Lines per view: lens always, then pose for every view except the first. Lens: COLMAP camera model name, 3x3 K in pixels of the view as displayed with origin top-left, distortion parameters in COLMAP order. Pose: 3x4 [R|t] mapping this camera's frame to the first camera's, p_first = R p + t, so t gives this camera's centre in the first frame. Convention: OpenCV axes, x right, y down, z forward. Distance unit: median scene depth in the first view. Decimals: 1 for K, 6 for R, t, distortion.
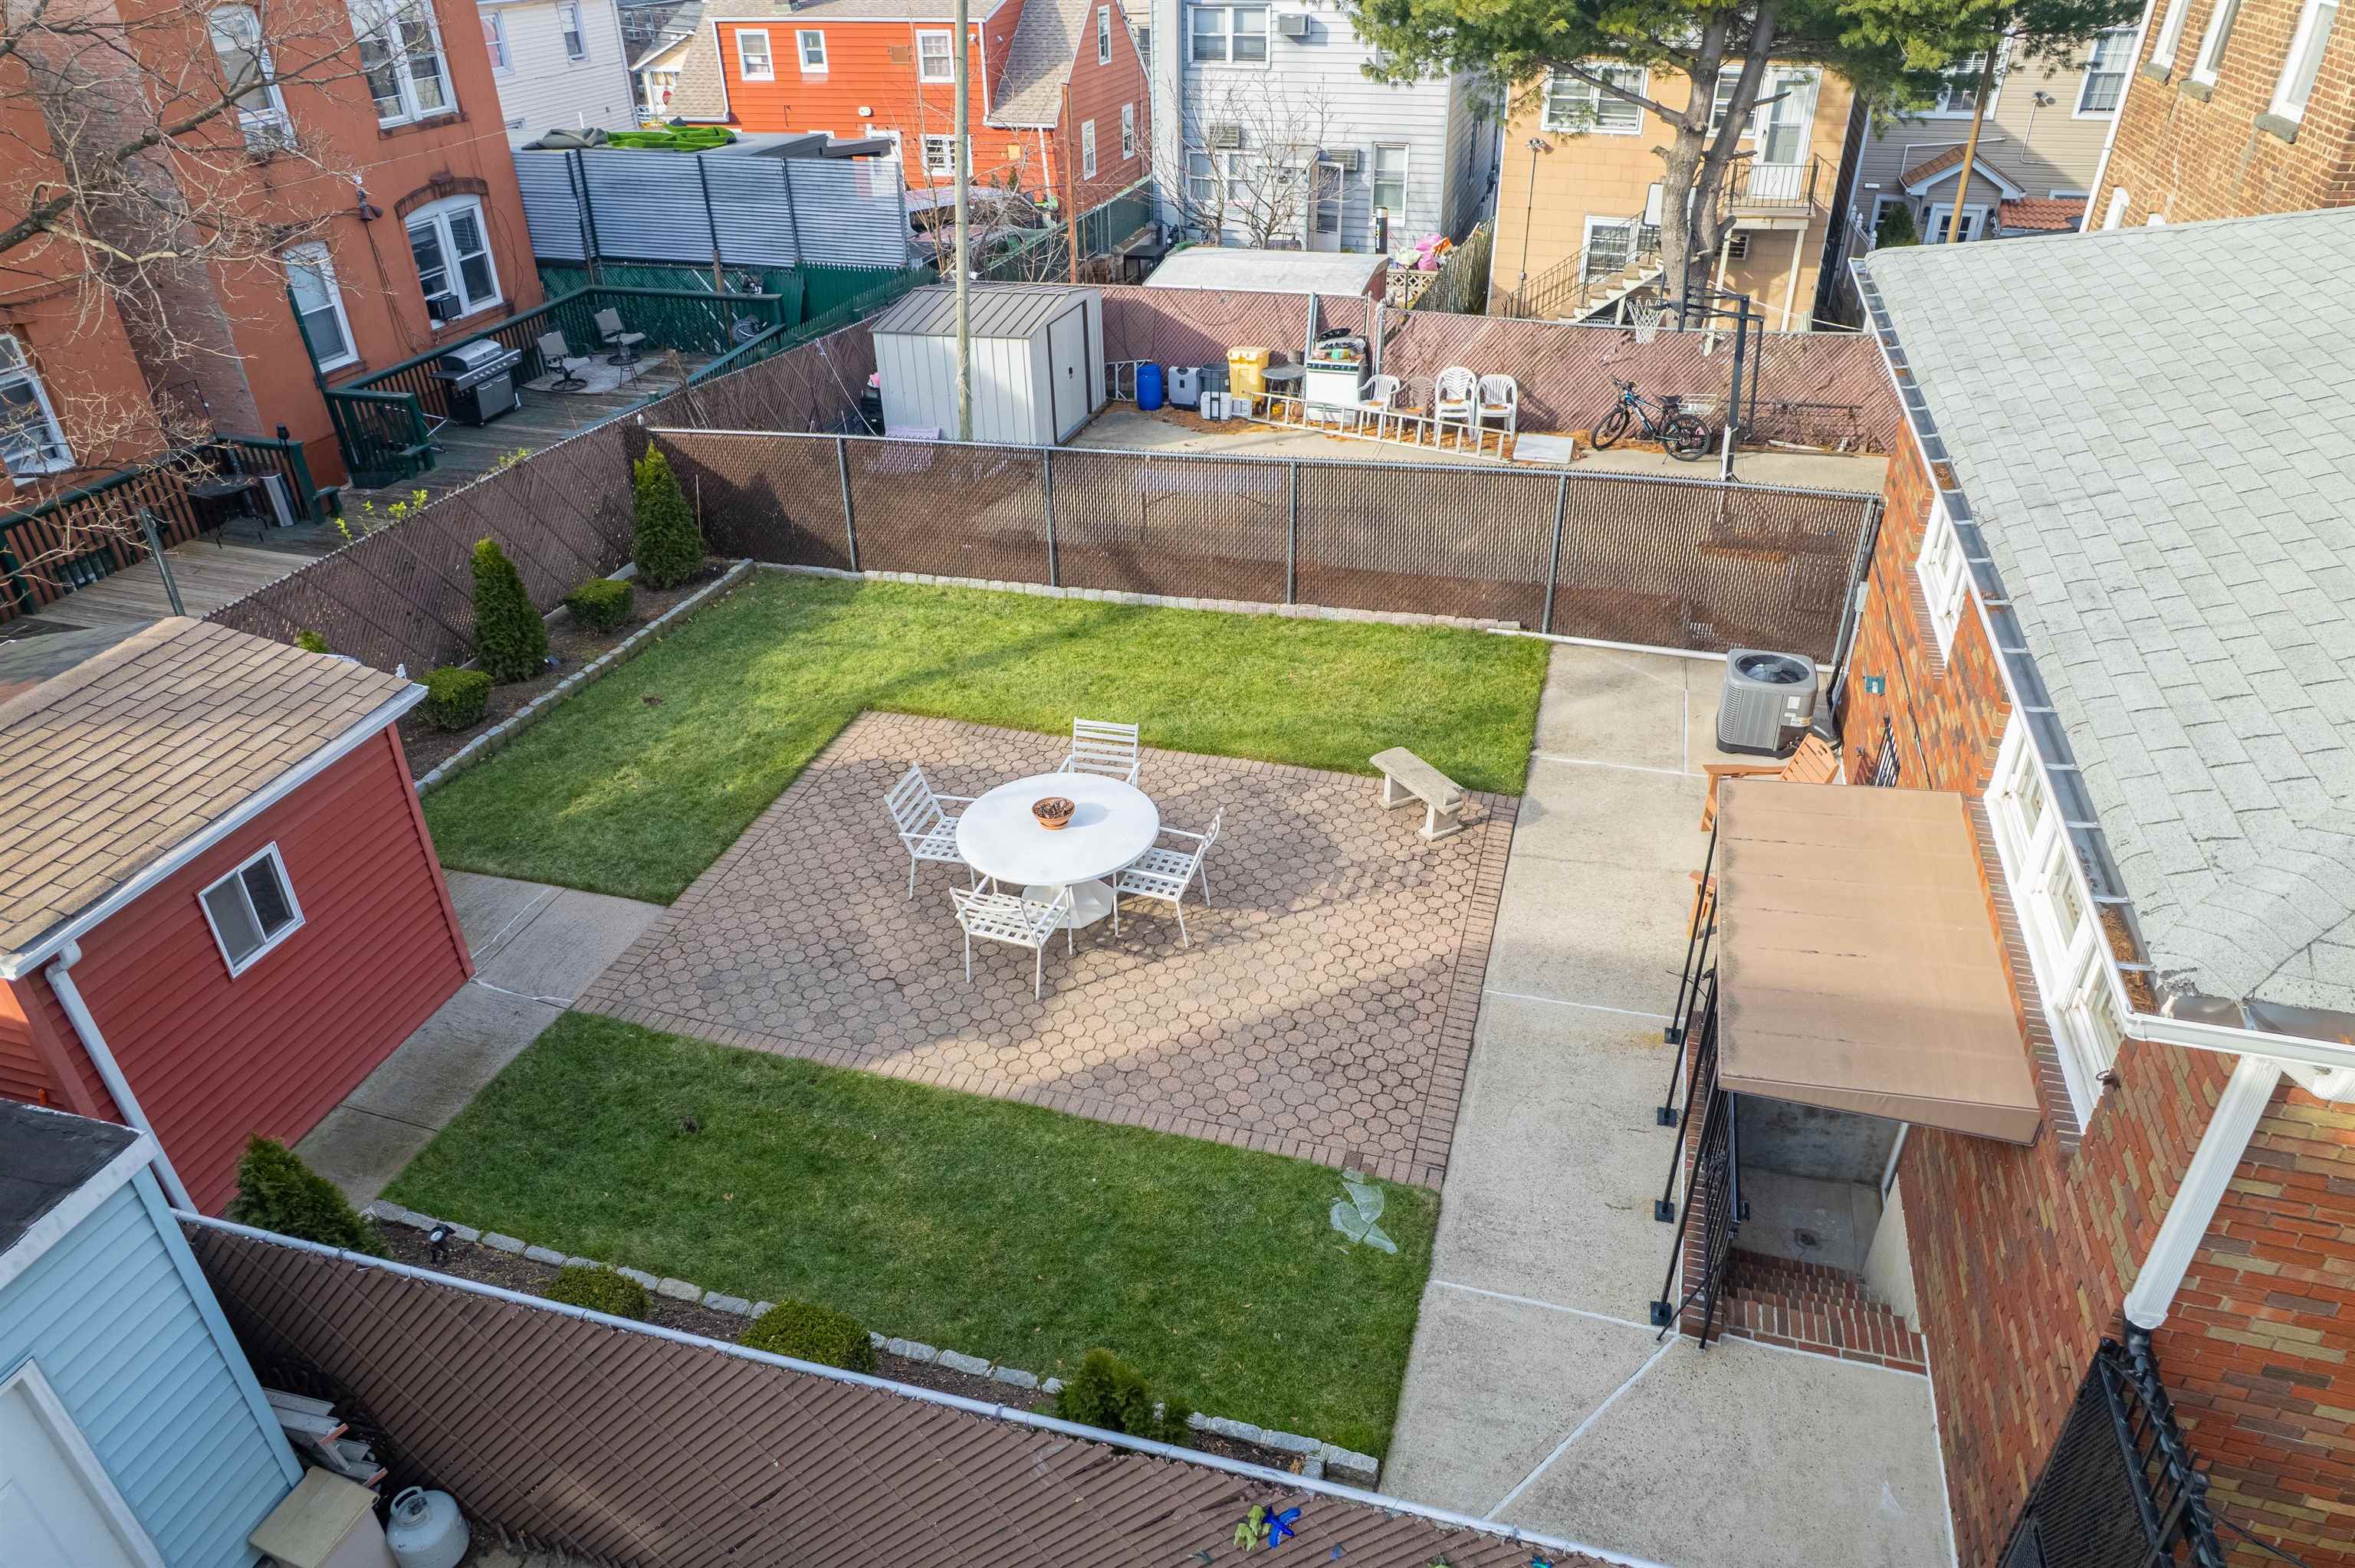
lens RADIAL K [[1513.5, 0, 1169.1], [0, 1513.5, 811.3], [0, 0, 1]] dist [-0.079275, 0.071286]
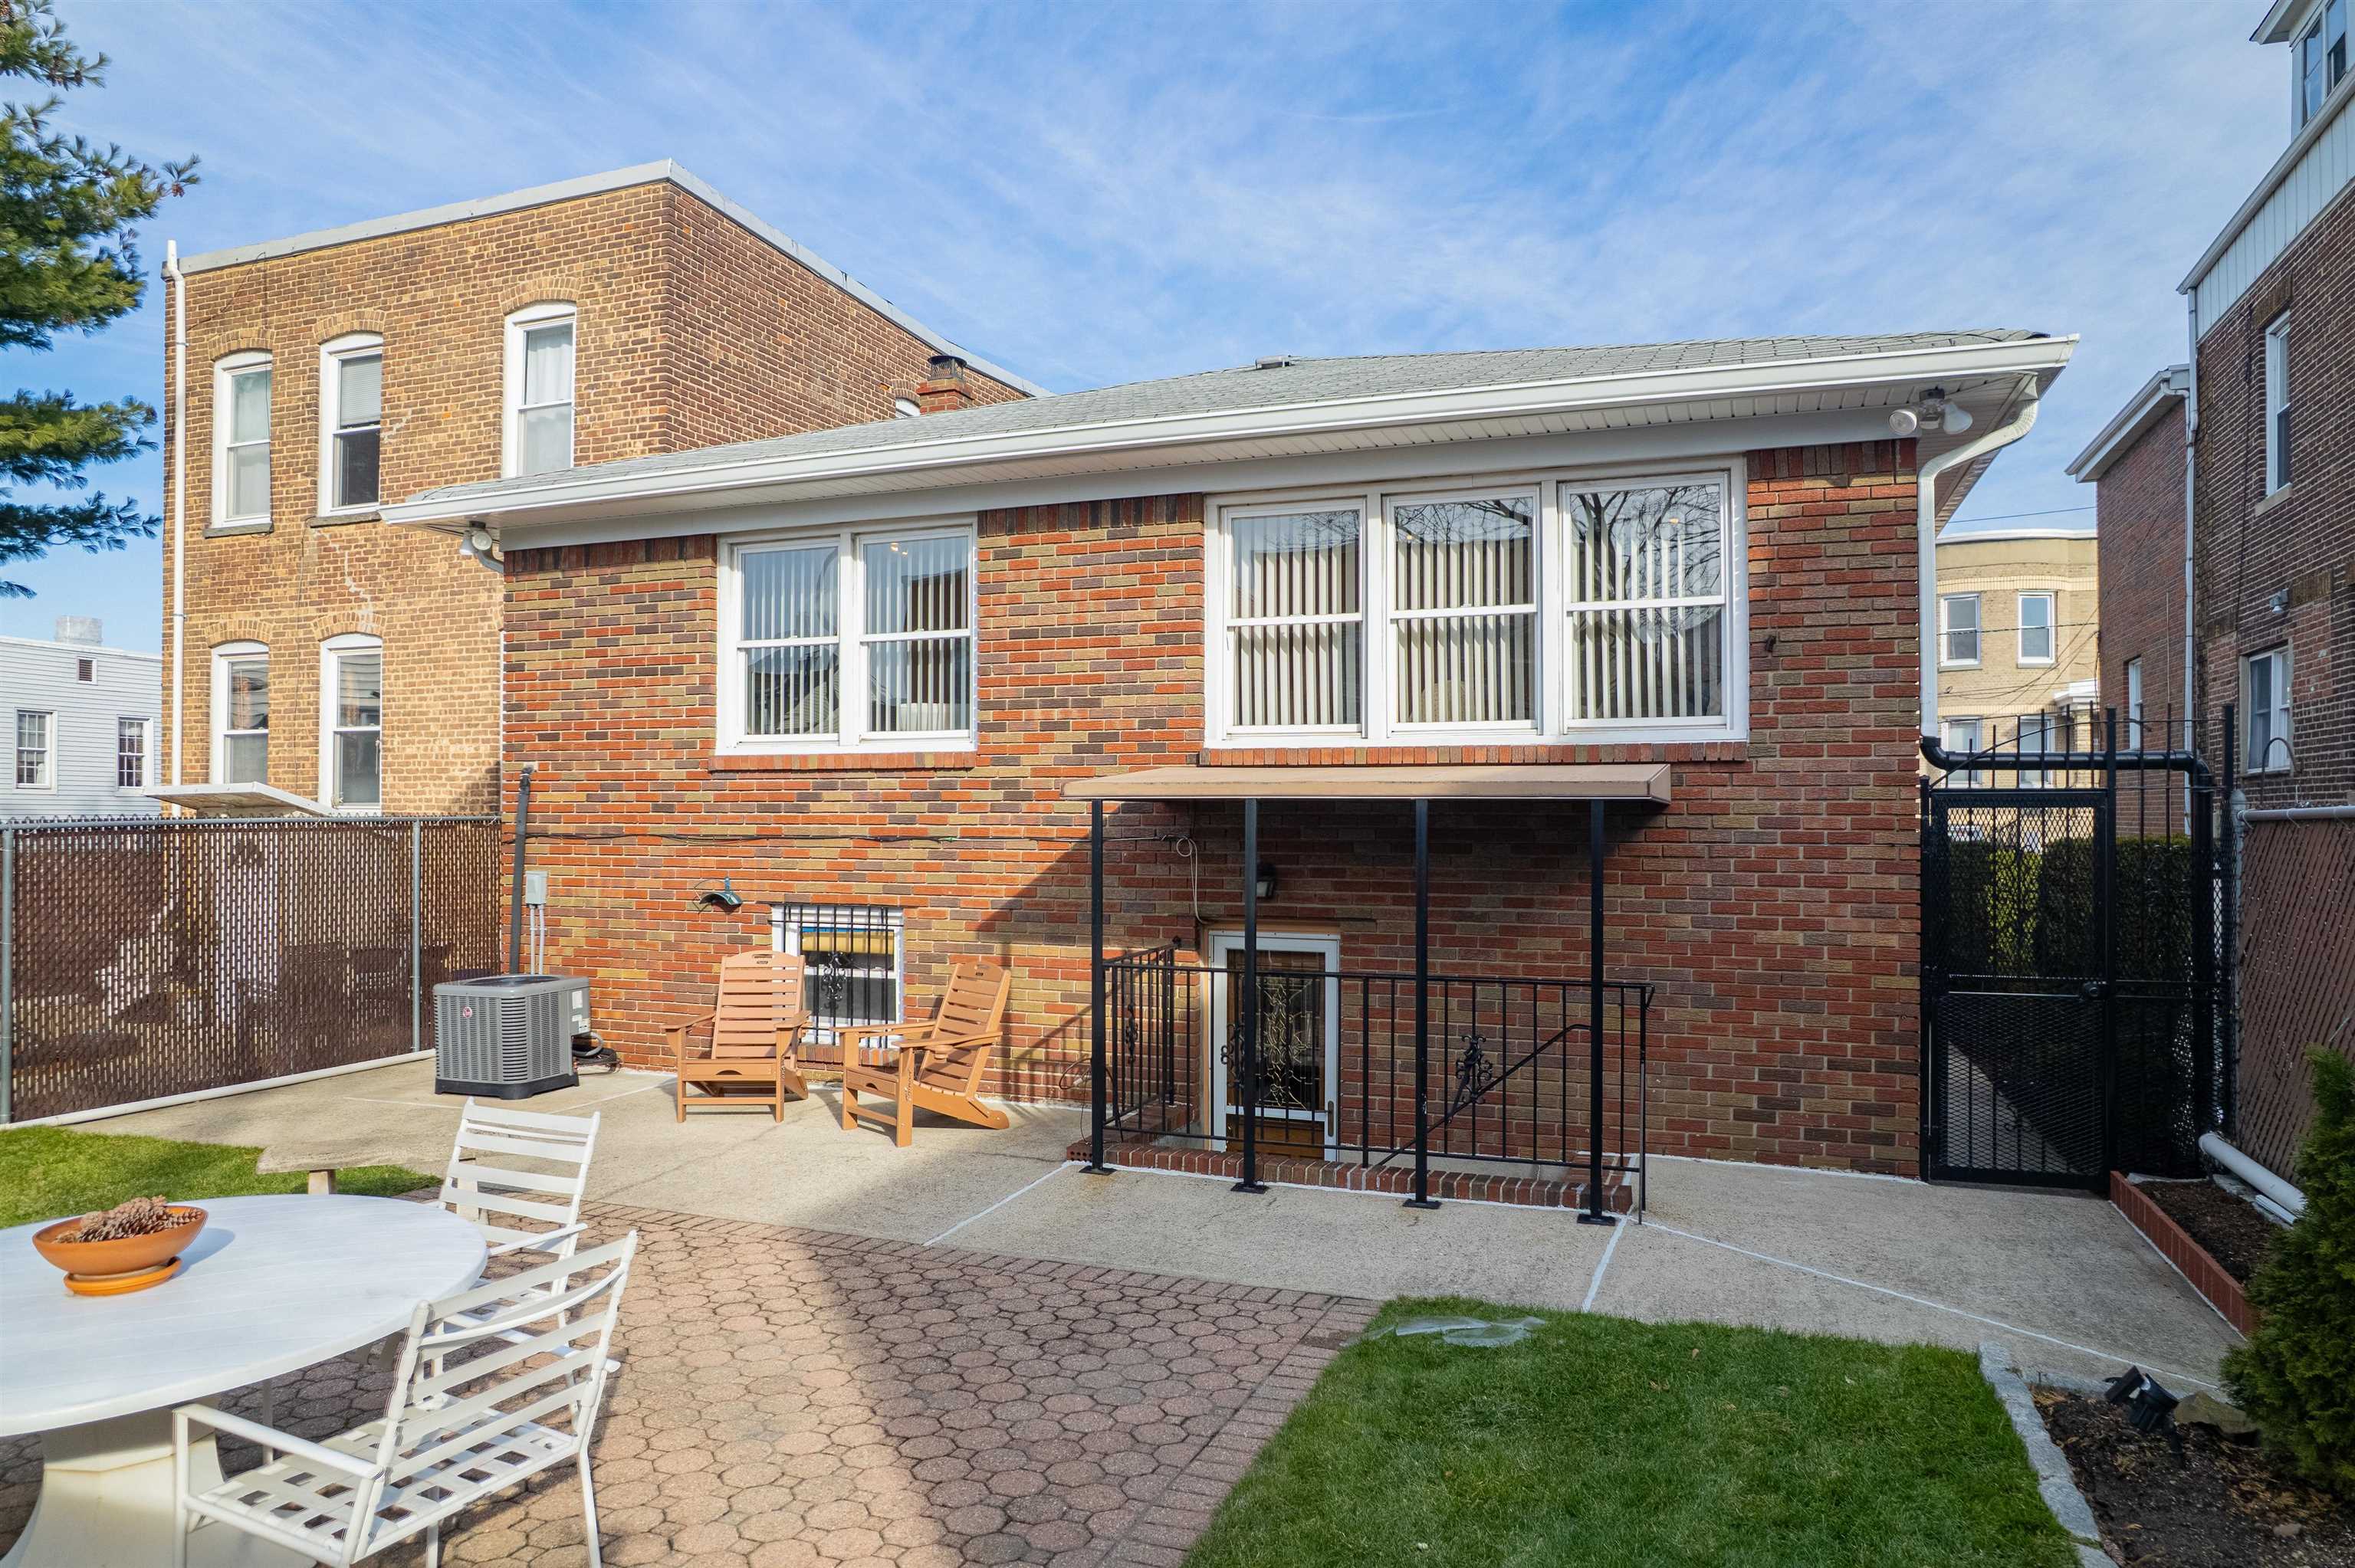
lens RADIAL K [[1513.5, 0, 1173.5], [0, 1513.5, 805.1], [0, 0, 1]] dist [-0.079275, 0.071286]
pose [[0.078132, 0.024347, 0.996646, -0.241878], [0.529392, 0.846096, -0.062171, 0.038831], [-0.844772, 0.532474, 0.053219, 0.505397]]
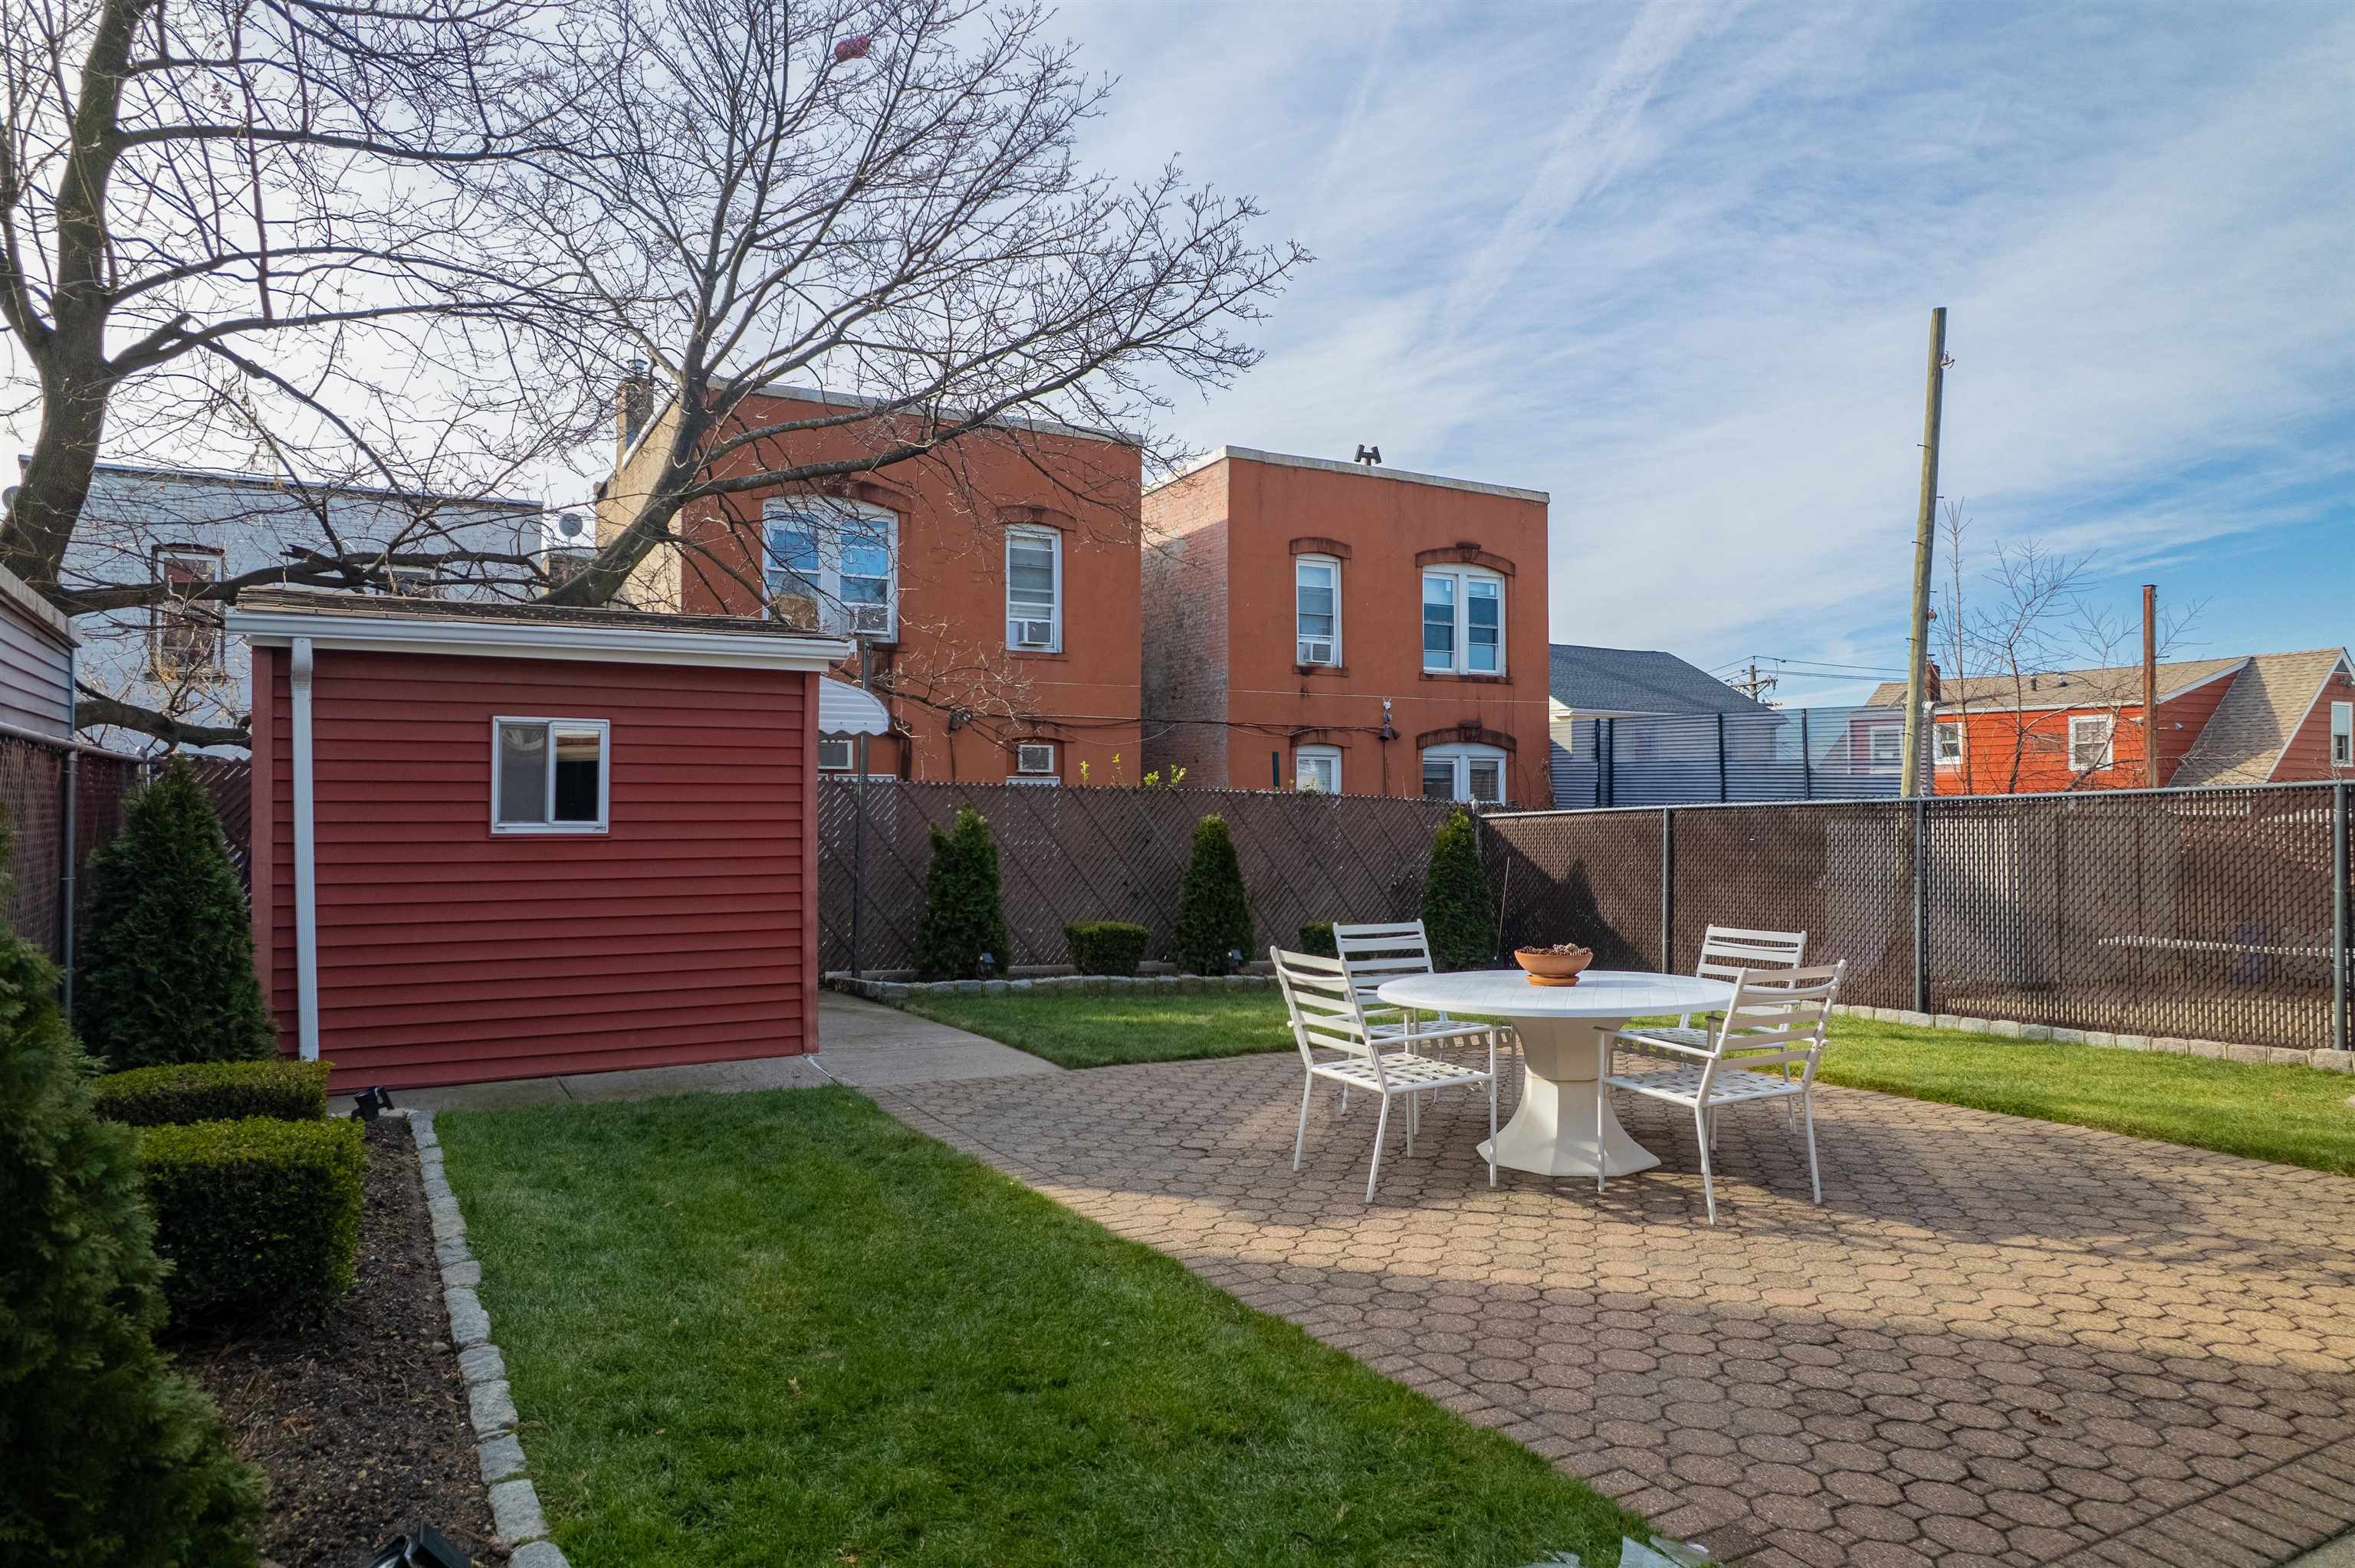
lens RADIAL K [[1513.5, 0, 1176.0], [0, 1513.5, 797.2], [0, 0, 1]] dist [-0.079275, 0.071286]
pose [[0.720931, 0.011455, -0.692912, 0.142101], [-0.379952, 0.842723, -0.381384, 0.146066], [0.579565, 0.538225, 0.611898, 0.359586]]
